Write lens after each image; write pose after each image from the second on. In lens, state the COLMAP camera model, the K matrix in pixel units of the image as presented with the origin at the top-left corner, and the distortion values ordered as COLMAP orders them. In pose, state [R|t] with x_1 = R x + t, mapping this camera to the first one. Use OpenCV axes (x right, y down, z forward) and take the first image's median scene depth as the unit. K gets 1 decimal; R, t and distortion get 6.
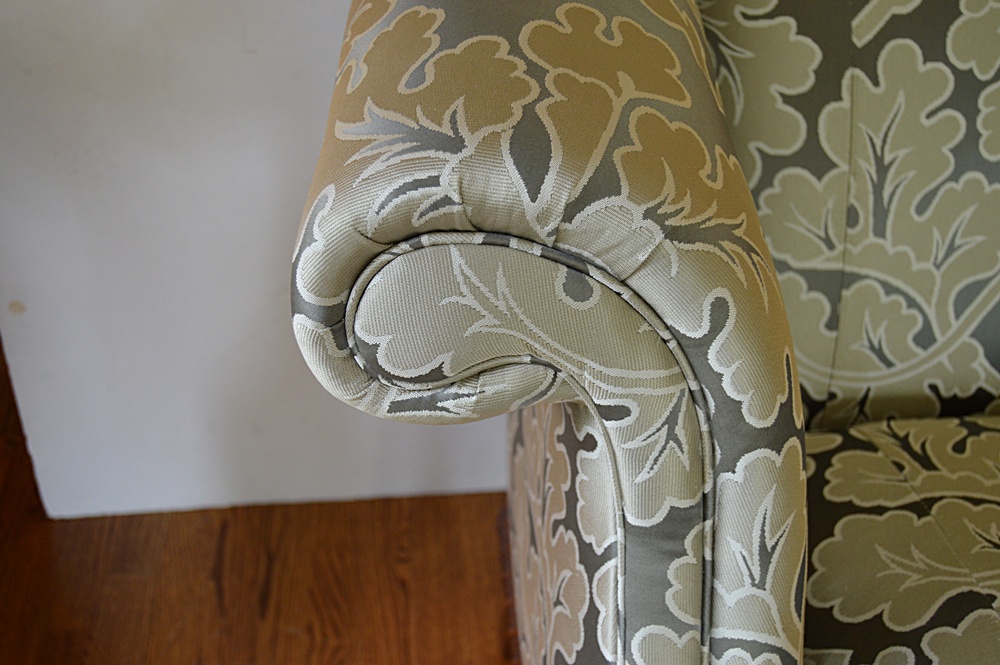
lens RADIAL K [[1190.6, 0, 500.0], [0, 1190.6, 332.5], [0, 0, 1]] dist [-0.056422, -0.004722]
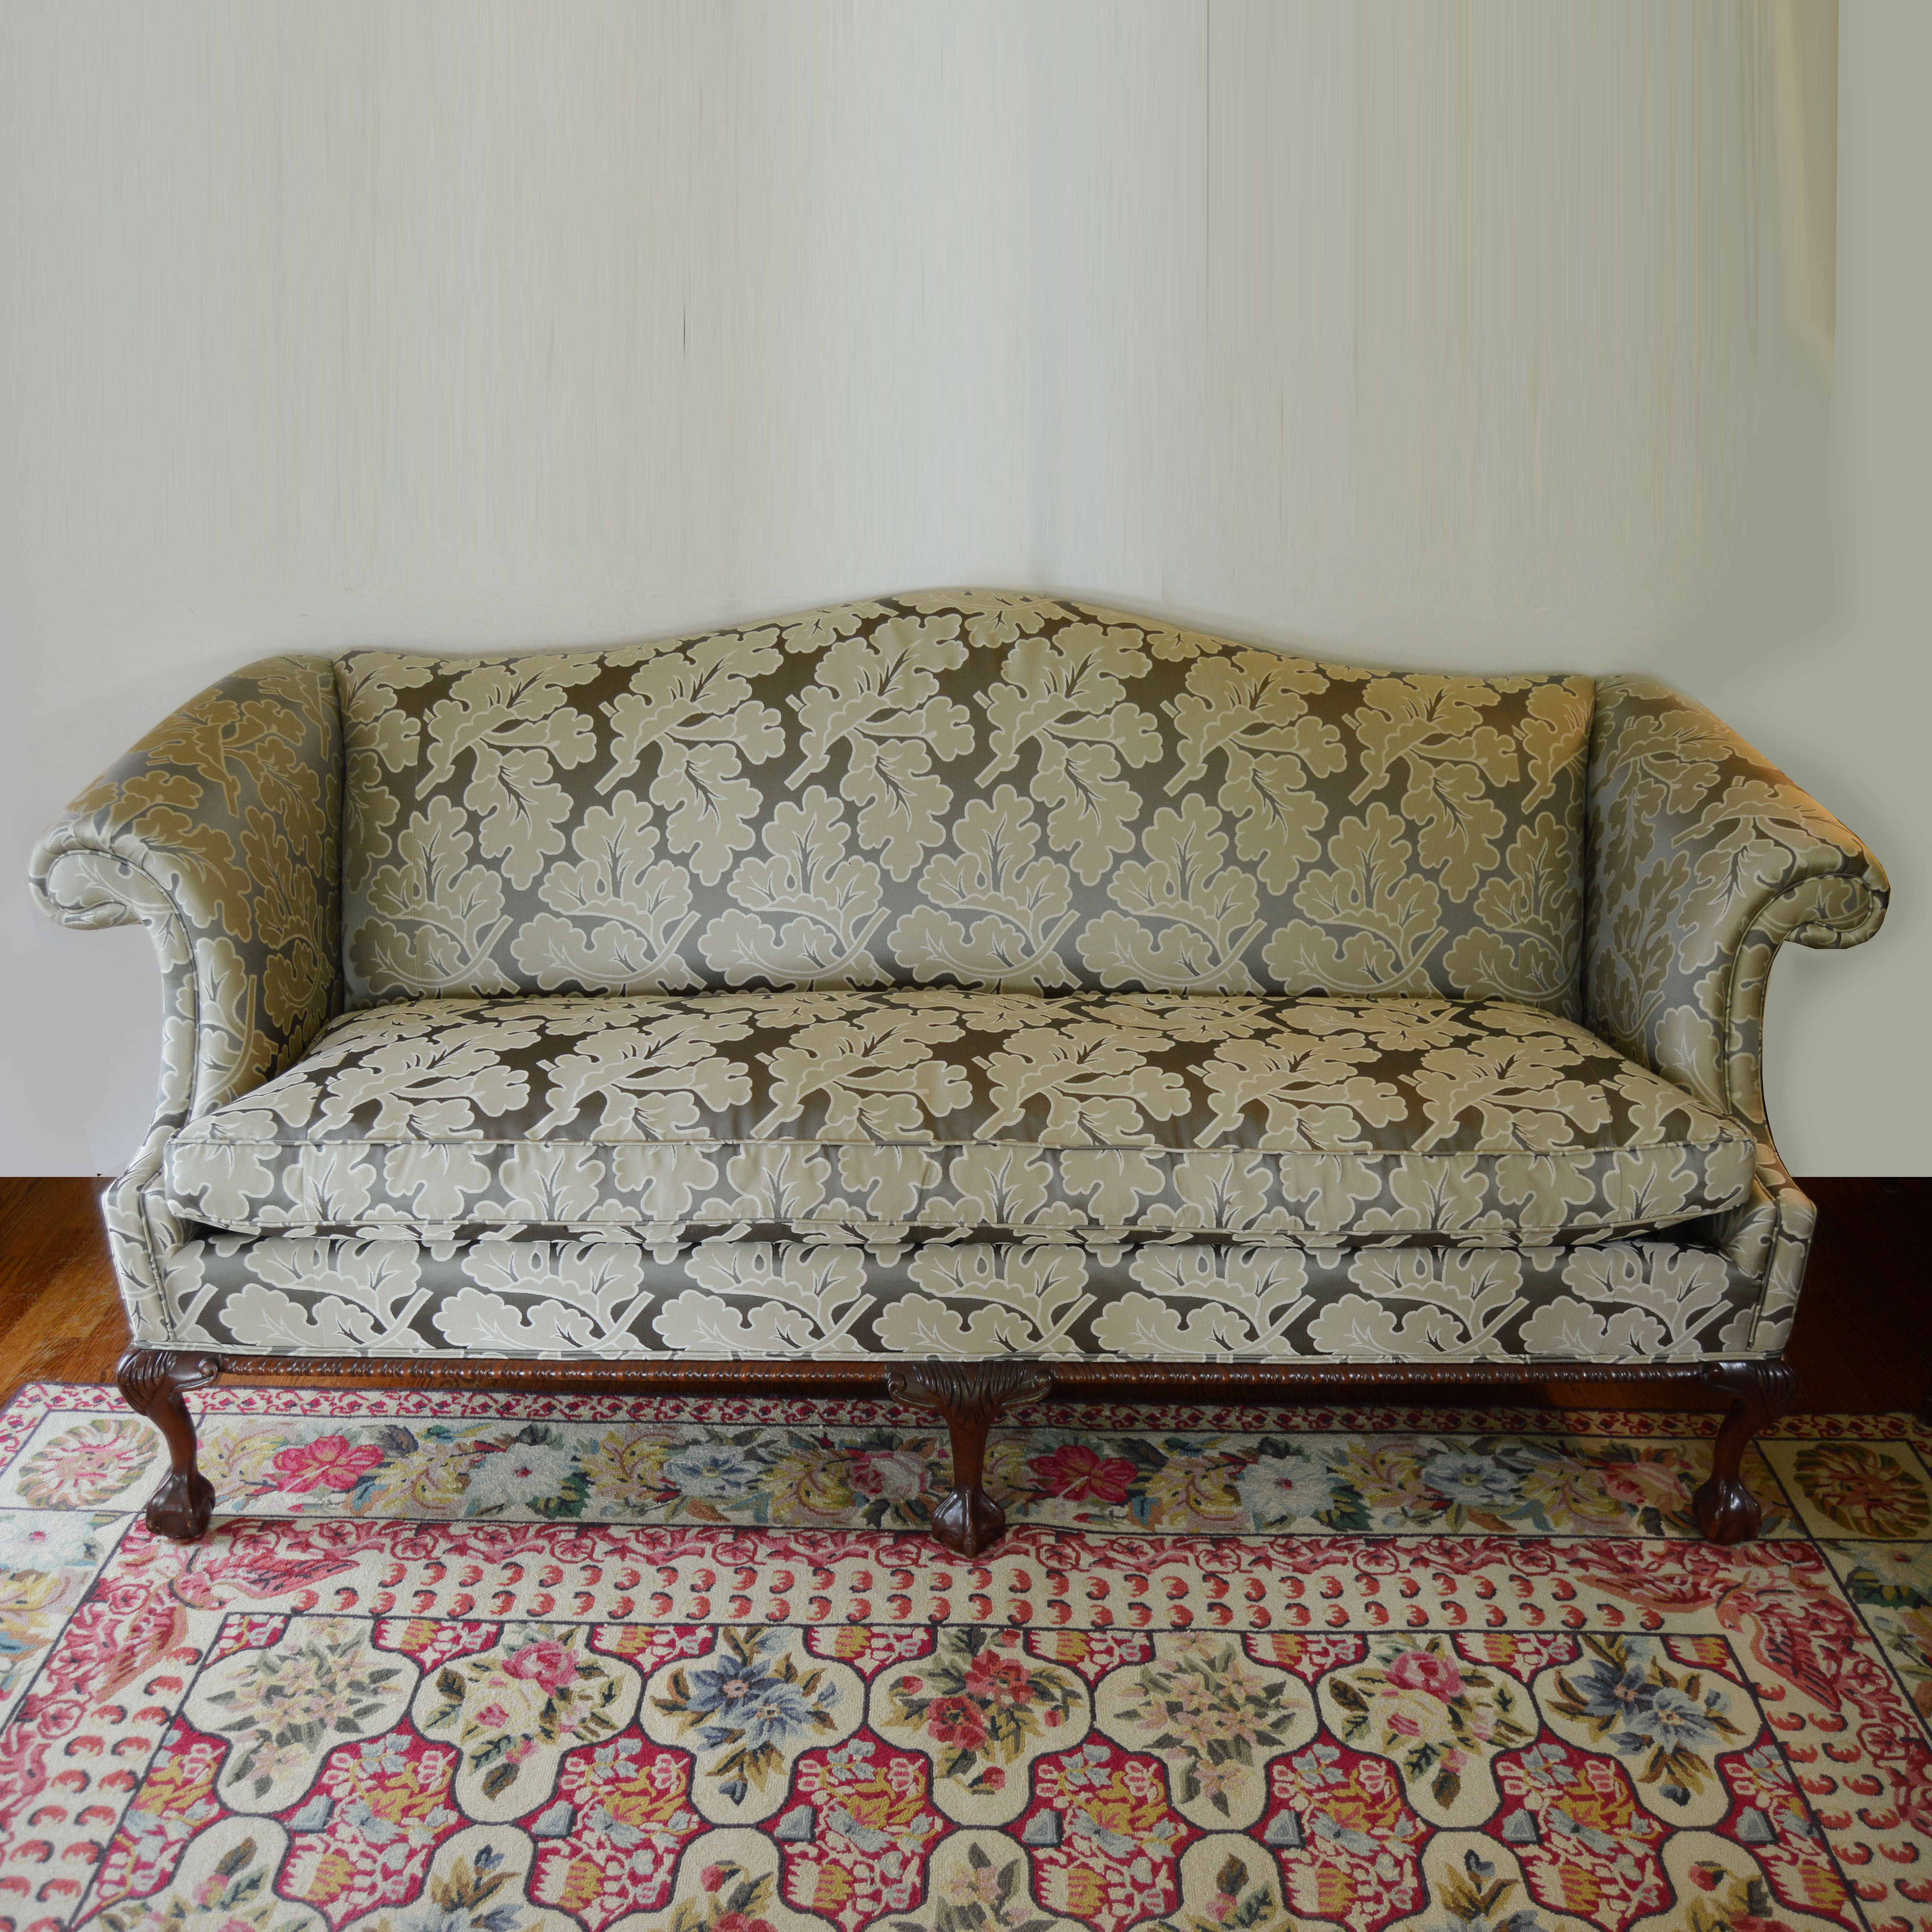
lens RADIAL K [[1843.4, 0, 971.1], [0, 1843.4, 1152.0], [0, 0, 1]] dist [-0.085143, 0.017390]
pose [[0.995878, 0.005555, -0.090537, 2.217277], [-0.016893, 0.992019, -0.124953, 1.014252], [0.089121, 0.125968, 0.988023, -2.637270]]
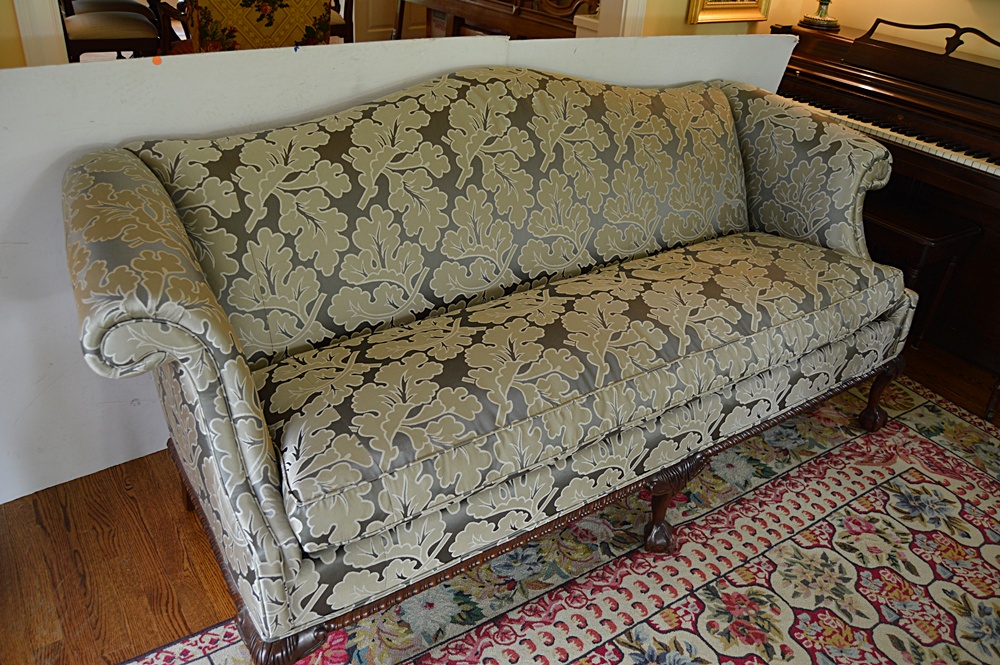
lens RADIAL K [[799.9, 0, 500.0], [0, 799.9, 332.5], [0, 0, 1]] dist [-0.091601, 0.033668]
pose [[0.876319, -0.241080, 0.417067, -0.043245], [0.260676, 0.965371, 0.010302, 0.208711], [-0.405108, 0.099691, 0.908817, -1.540521]]
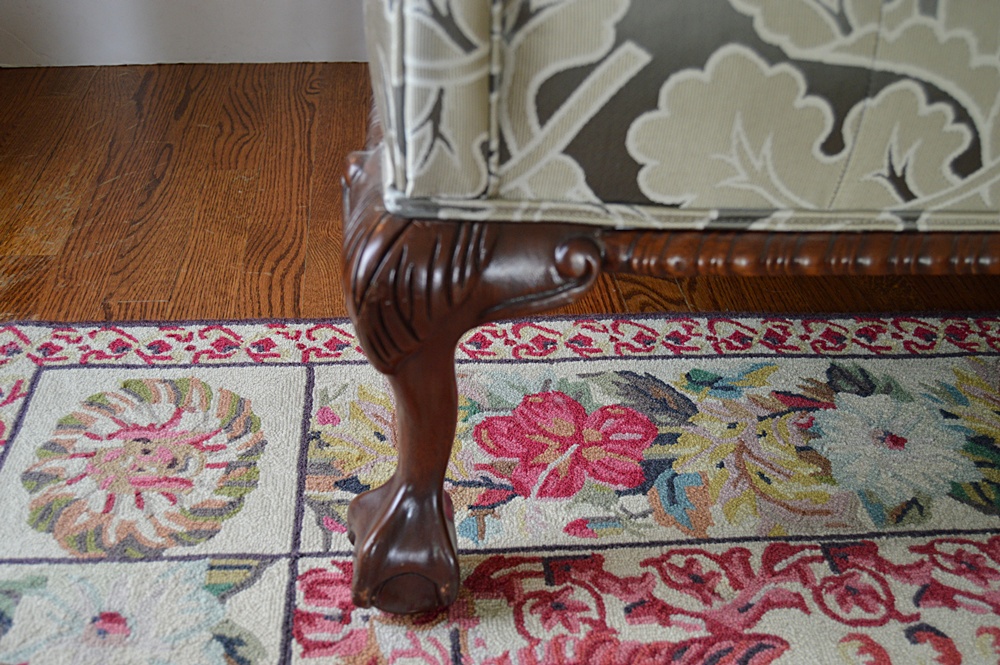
lens RADIAL K [[1057.2, 0, 500.0], [0, 1057.2, 332.5], [0, 0, 1]] dist [-0.073563, 0.010007]
pose [[0.999768, -0.004828, 0.020983, 0.178472], [0.004764, 0.999984, 0.003100, 1.077130], [-0.020998, -0.002999, 0.999775, 0.111063]]
